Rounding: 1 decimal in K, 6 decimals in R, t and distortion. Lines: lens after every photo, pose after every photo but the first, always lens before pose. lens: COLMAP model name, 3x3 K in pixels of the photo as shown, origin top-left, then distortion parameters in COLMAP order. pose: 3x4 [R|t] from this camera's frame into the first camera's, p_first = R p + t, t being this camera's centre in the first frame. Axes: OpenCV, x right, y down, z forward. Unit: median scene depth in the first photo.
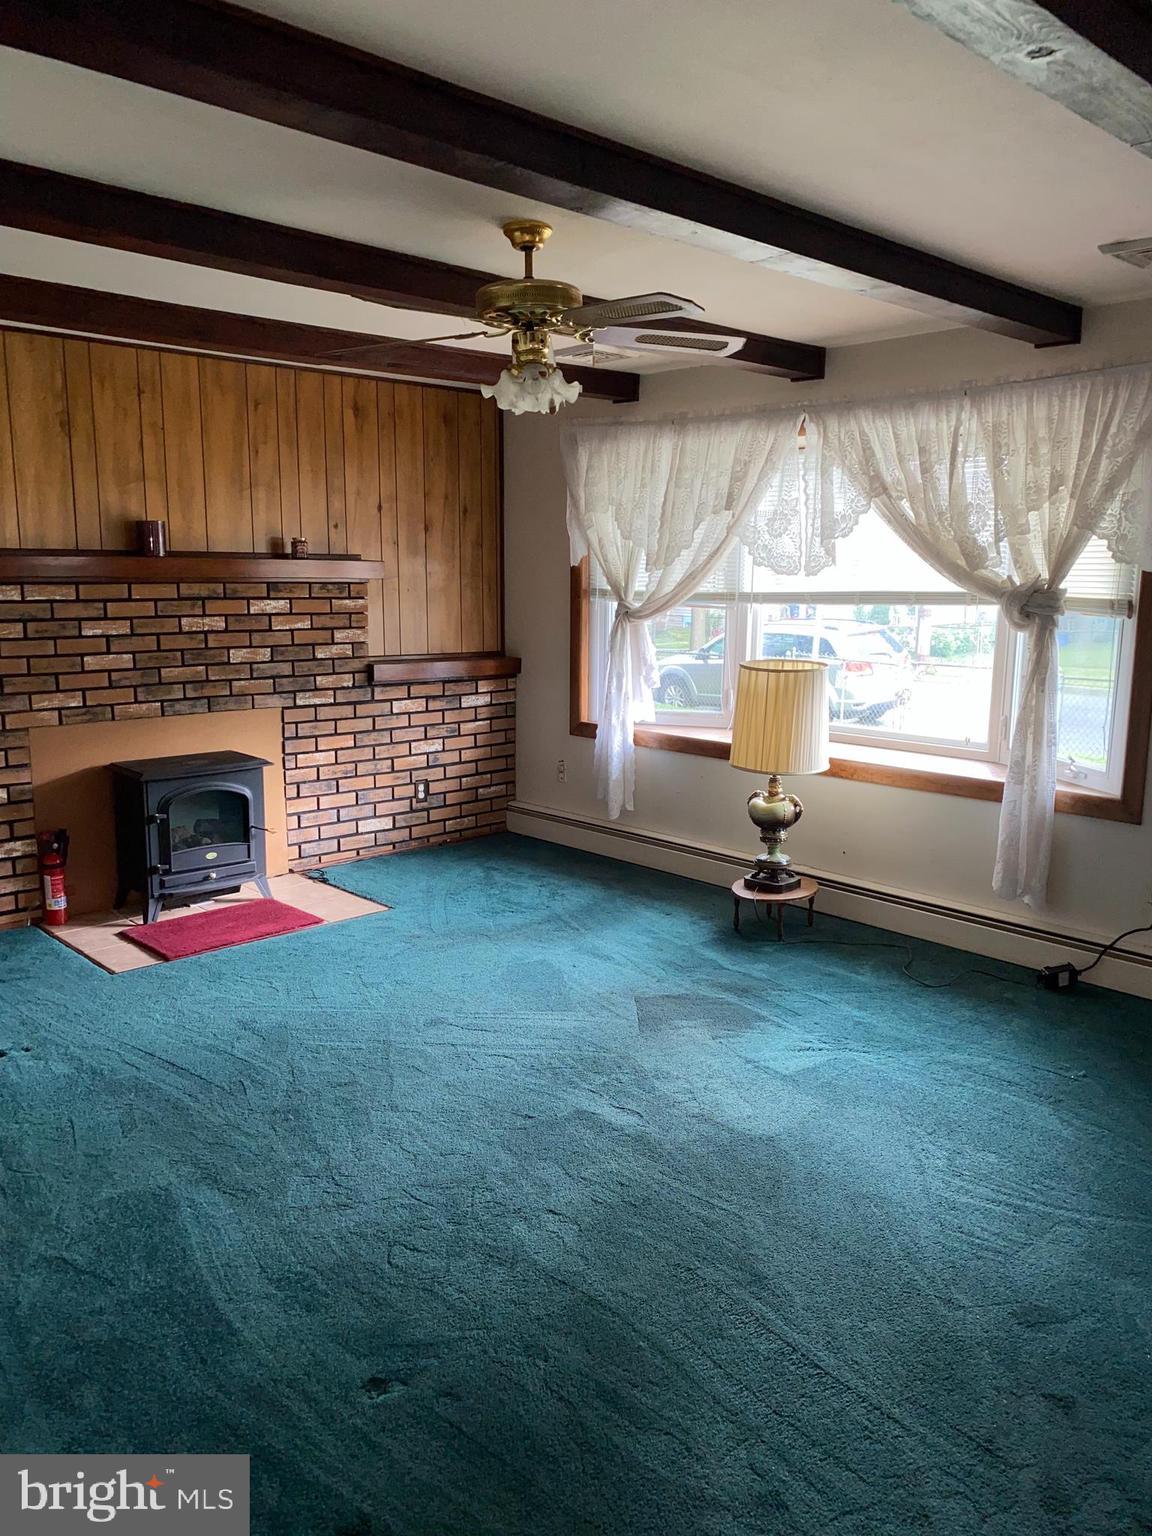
lens RADIAL K [[1190.8, 0, 595.5], [0, 1190.8, 788.9], [0, 0, 1]] dist [0.067419, -0.119215]
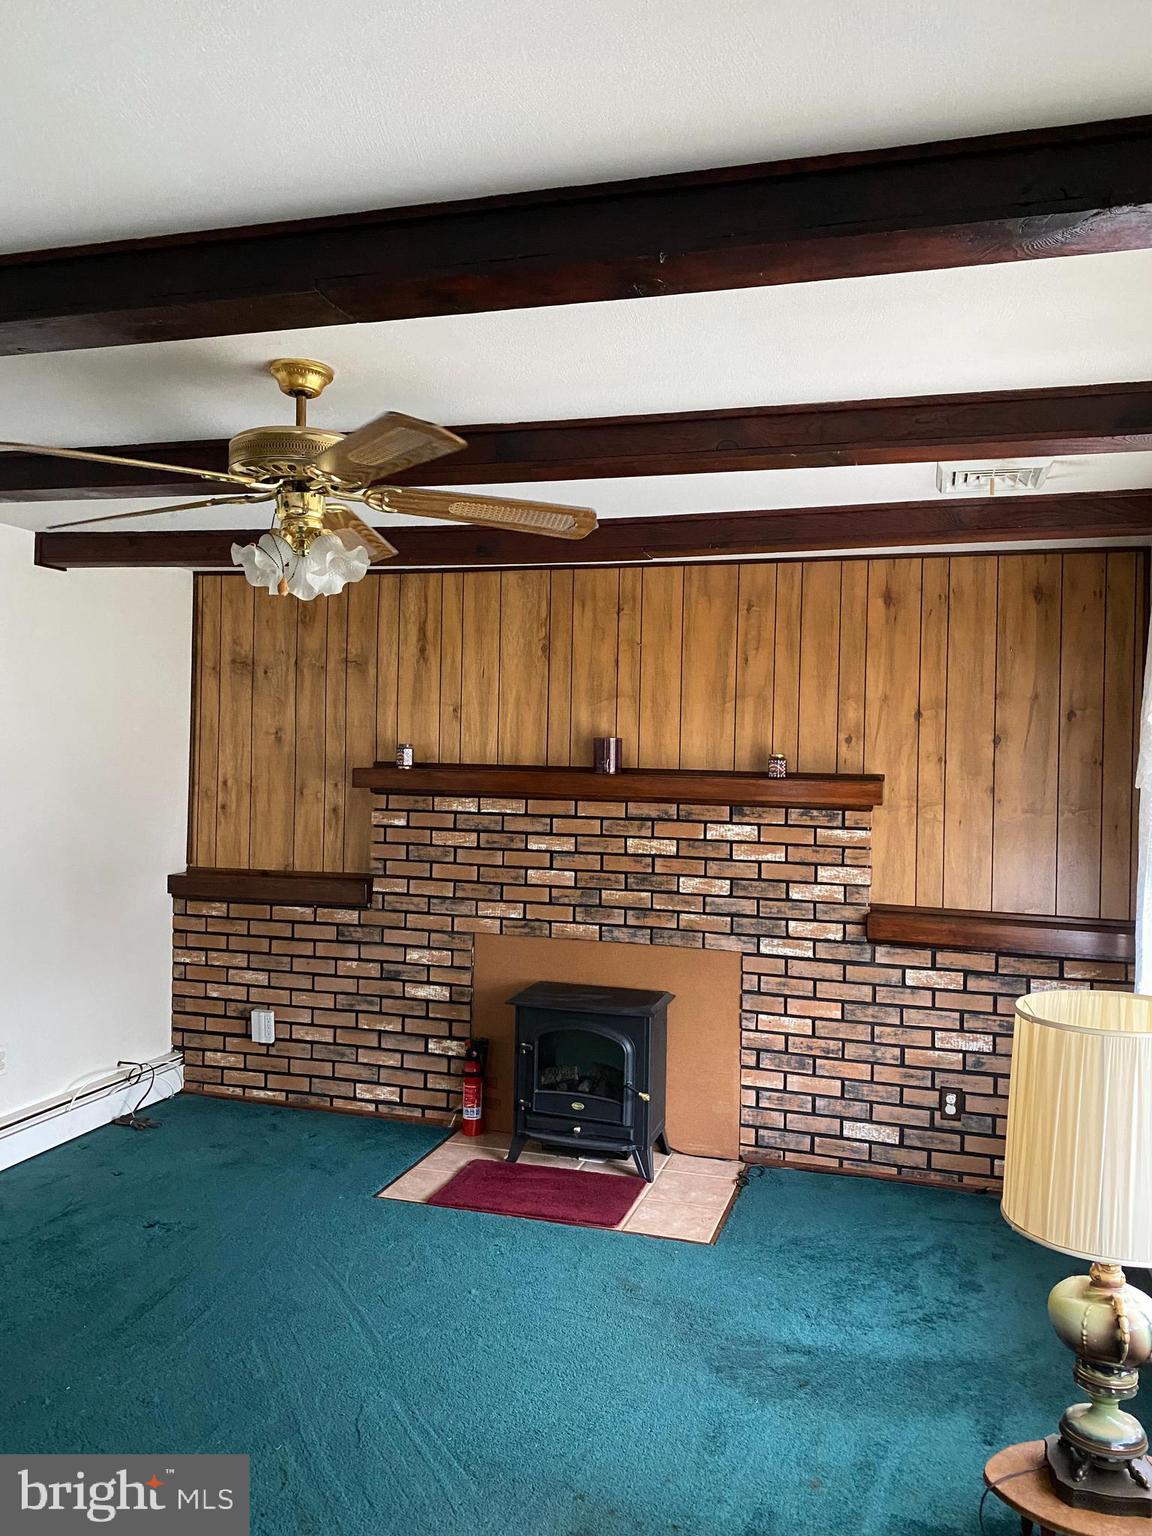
lens RADIAL K [[1190.8, 0, 567.5], [0, 1190.8, 746.3], [0, 0, 1]] dist [0.067419, -0.119215]
pose [[0.478471, -0.009533, -0.878052, 0.516169], [-0.180841, 0.977436, -0.109156, -0.119886], [0.859280, 0.211016, 0.465951, 0.596951]]
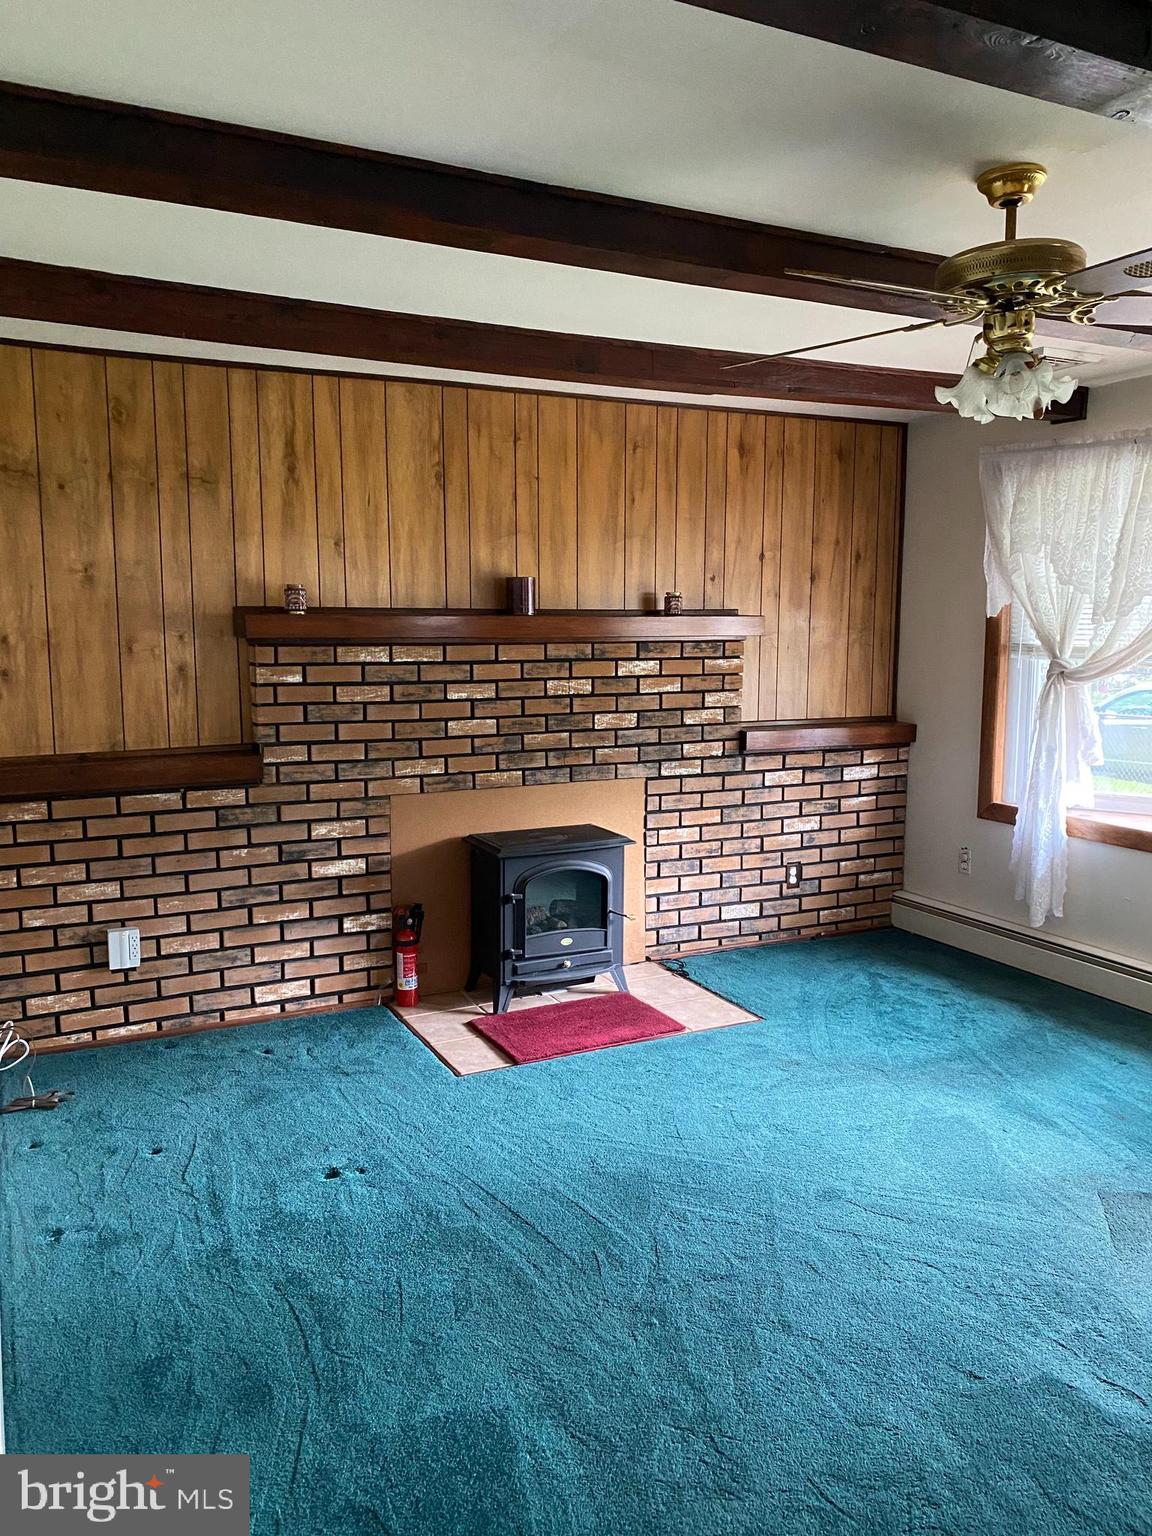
lens RADIAL K [[1190.8, 0, 575.1], [0, 1190.8, 786.1], [0, 0, 1]] dist [0.067419, -0.119215]
pose [[0.955128, 0.031650, -0.294497, -0.059686], [-0.045021, 0.998235, -0.038735, -0.030875], [0.292752, 0.050255, 0.954867, 0.154860]]
